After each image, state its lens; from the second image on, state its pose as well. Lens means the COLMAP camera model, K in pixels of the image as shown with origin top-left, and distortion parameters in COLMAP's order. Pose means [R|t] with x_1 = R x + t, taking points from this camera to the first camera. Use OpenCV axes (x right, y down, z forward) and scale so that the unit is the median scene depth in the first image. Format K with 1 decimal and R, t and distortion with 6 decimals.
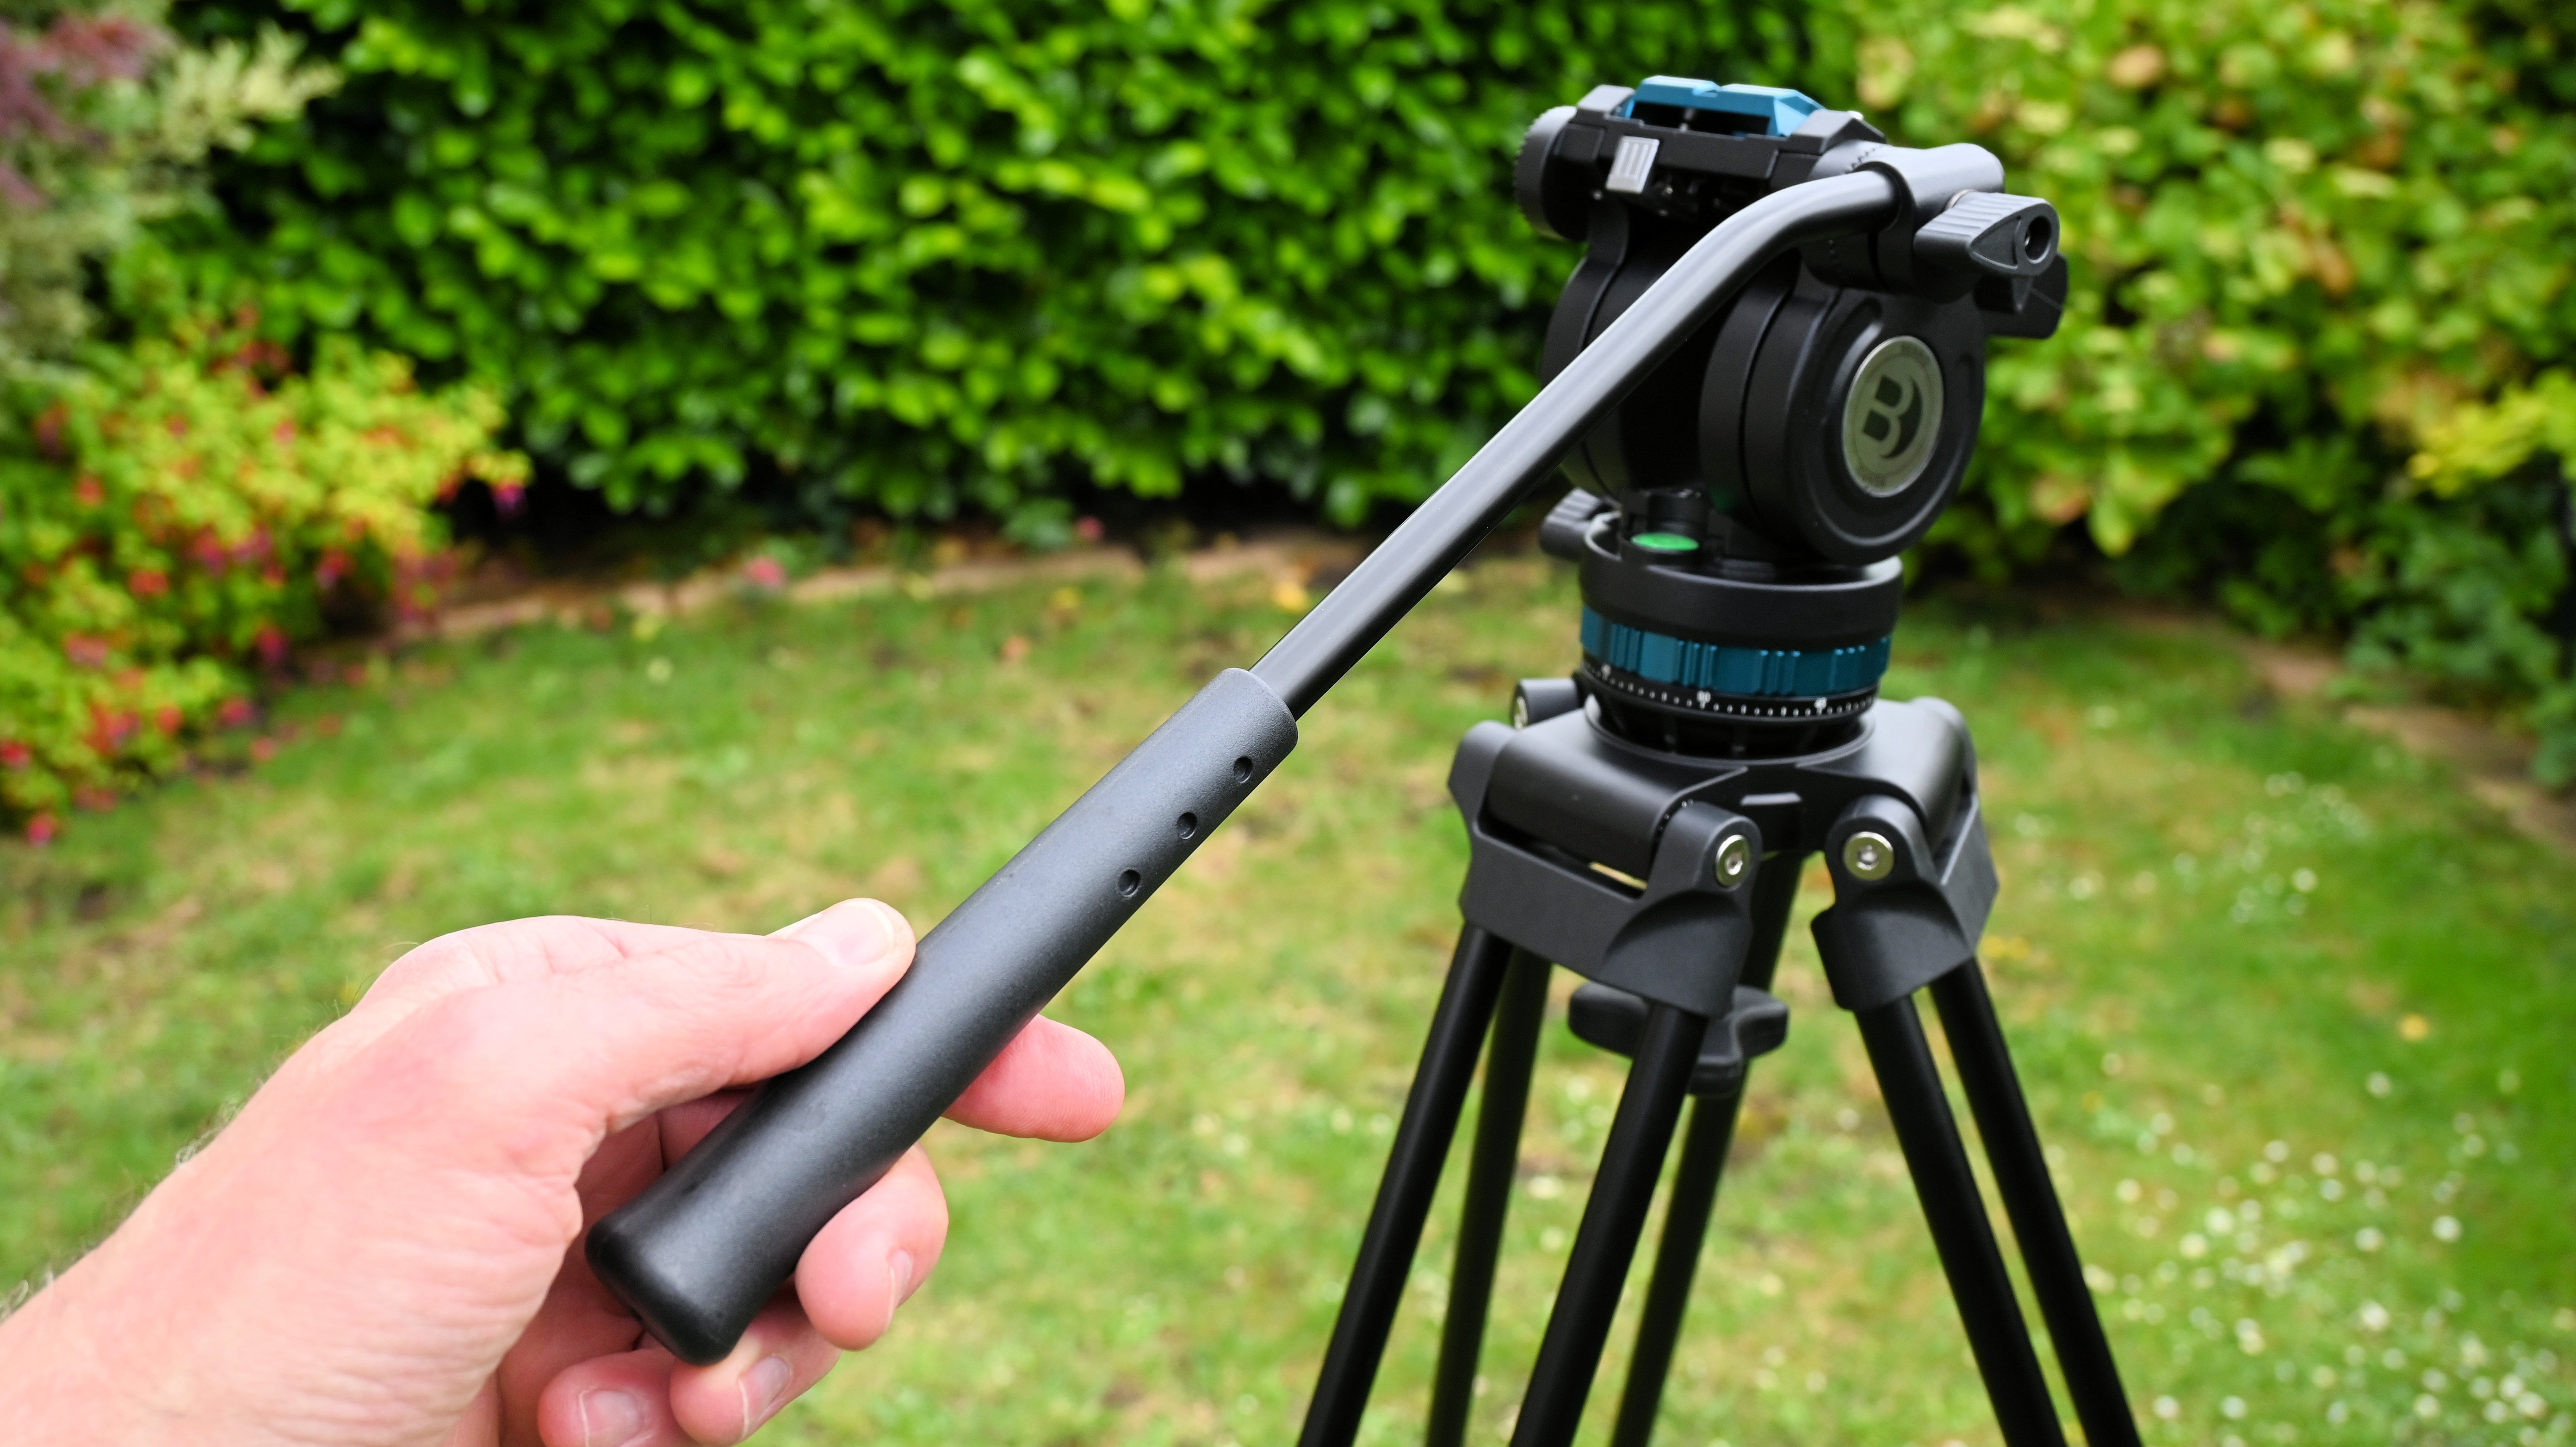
lens RADIAL K [[2745.6, 0, 1288.0], [0, 2745.6, 723.5], [0, 0, 1]] dist [0.008382, 0.015858]
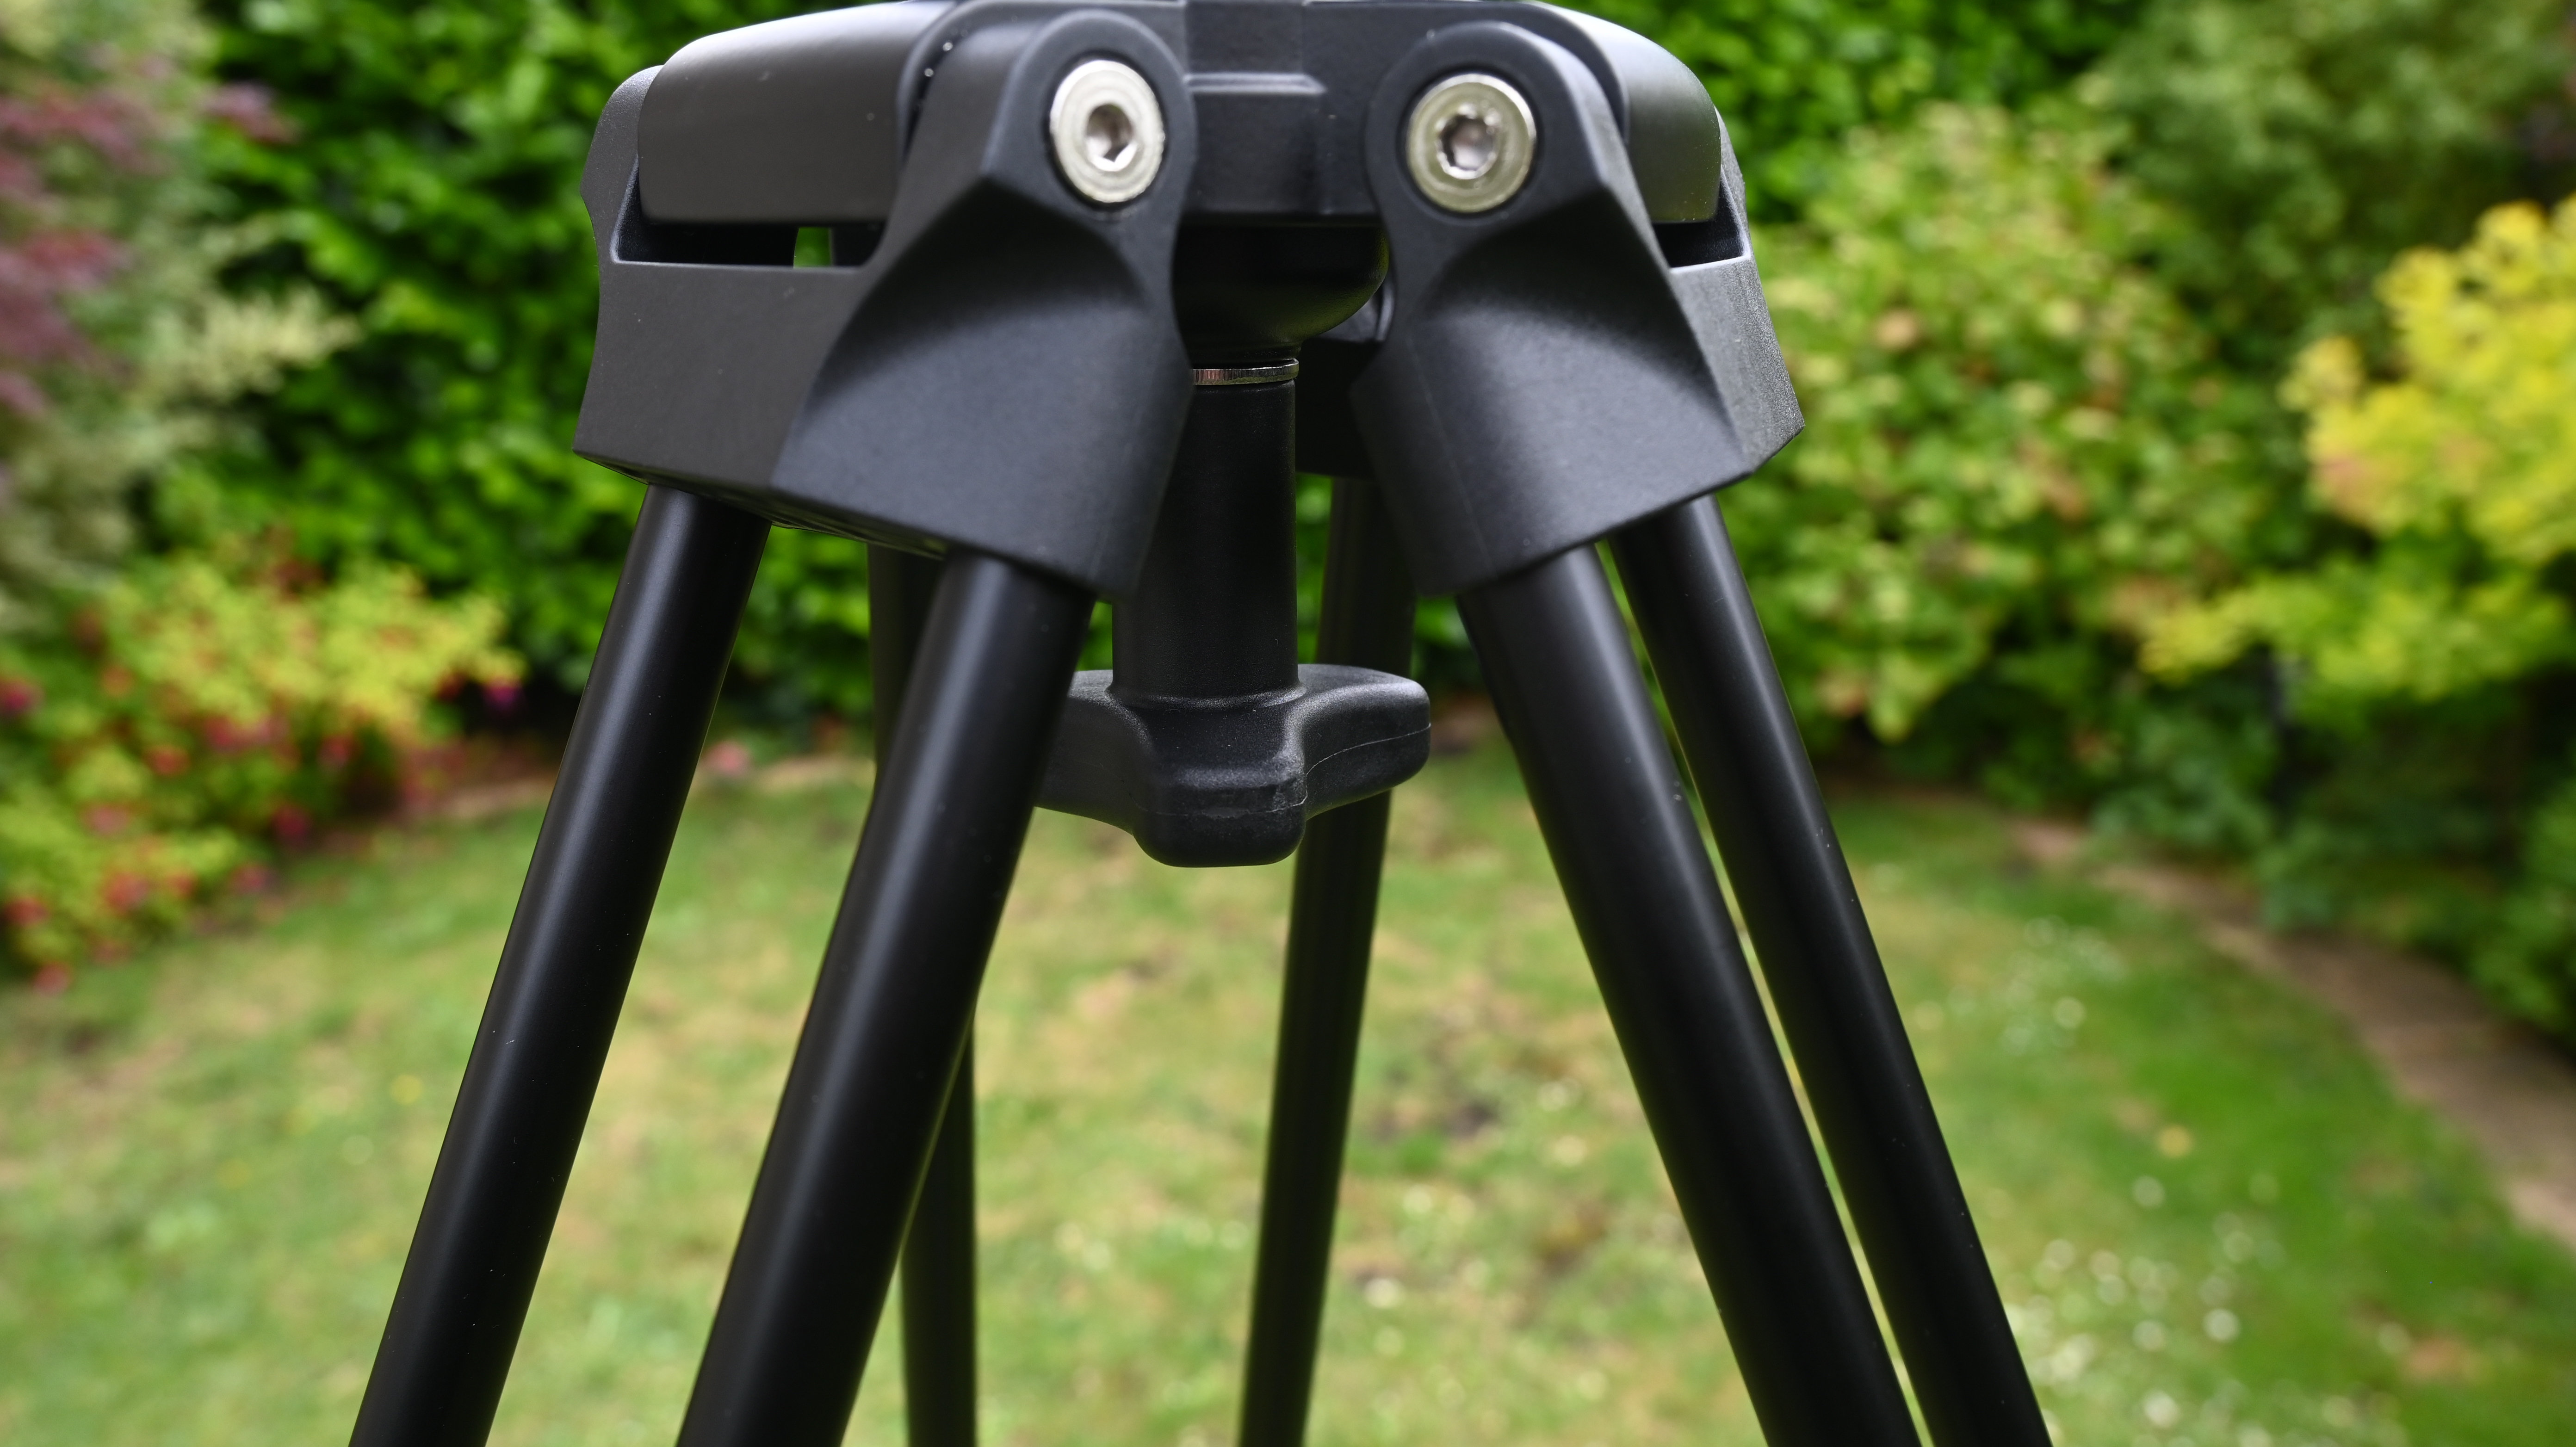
lens RADIAL K [[2154.0, 0, 1292.8], [0, 2154.0, 735.9], [0, 0, 1]] dist [0.002348, 0.006420]
pose [[0.999714, -0.000767, 0.023906, 0.025777], [0.002946, 0.995824, -0.091246, 0.019578], [-0.023737, 0.091290, 0.995541, 0.098053]]
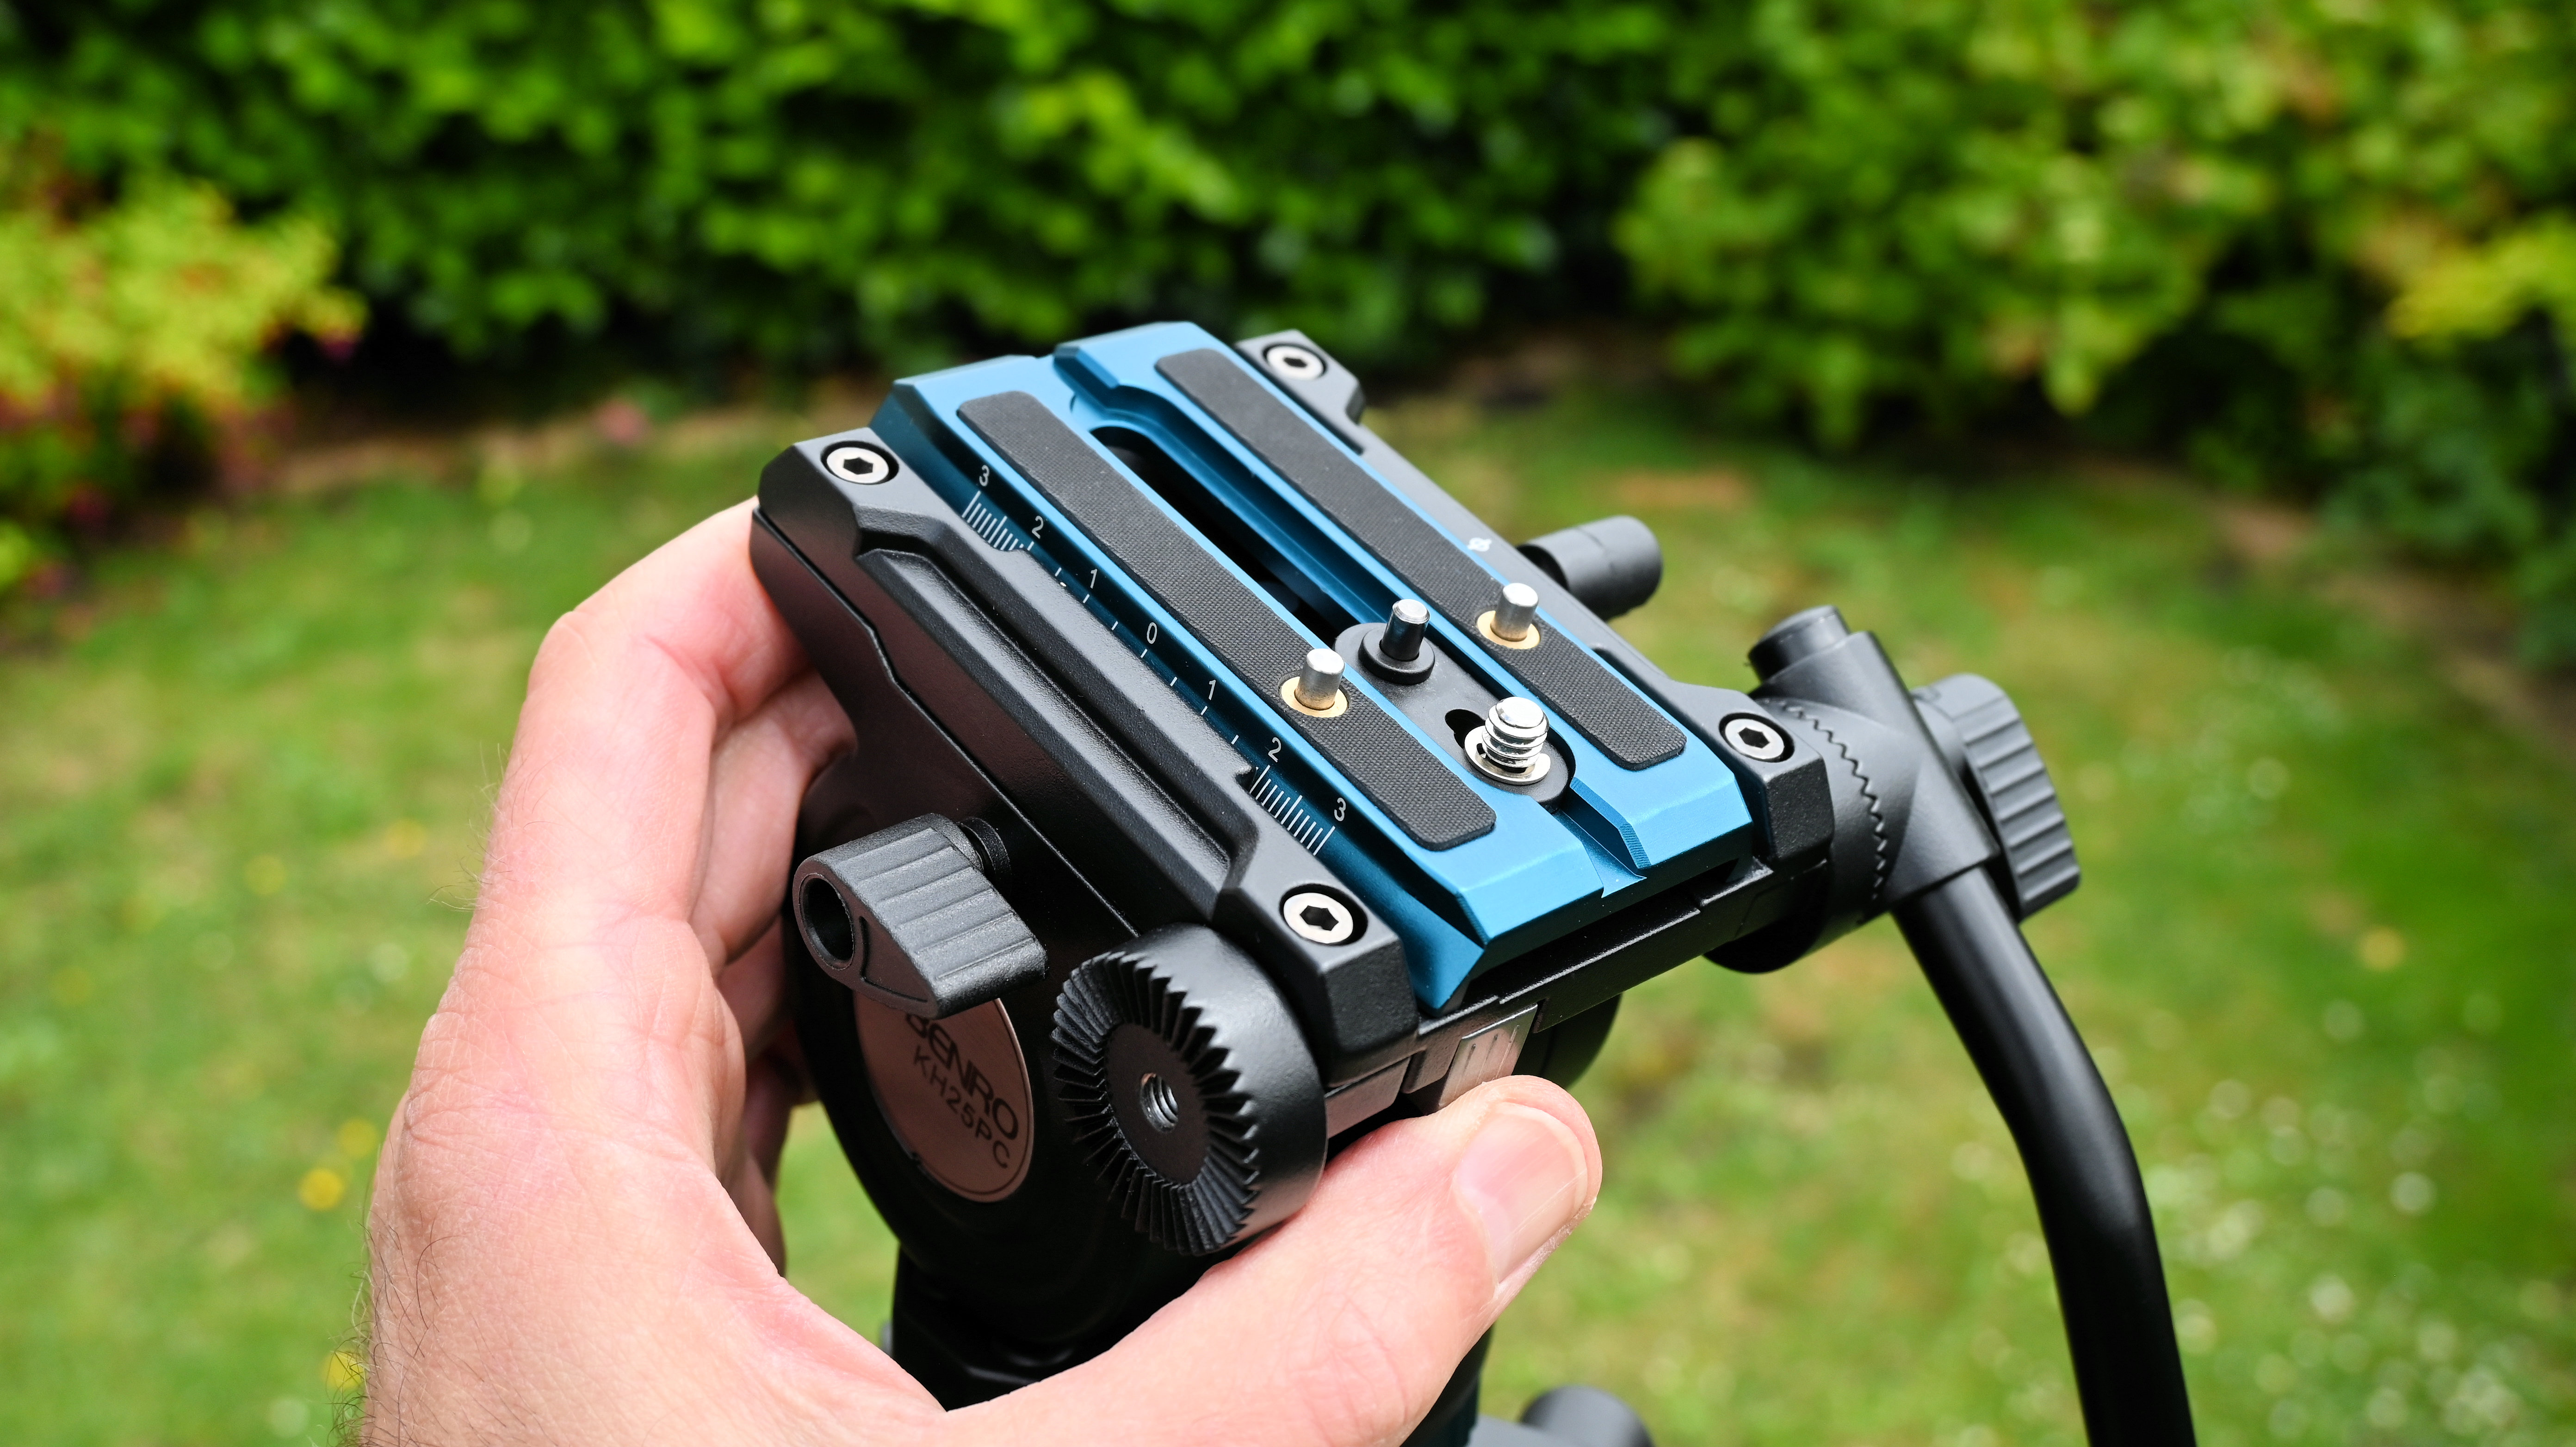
lens RADIAL K [[2745.6, 0, 1288.0], [0, 2745.6, 723.5], [0, 0, 1]] dist [0.008382, 0.015858]
pose [[0.999928, -0.002592, 0.011717, 0.024012], [0.001672, 0.996962, 0.077868, -0.027849], [-0.011883, -0.077842, 0.996895, 0.067655]]
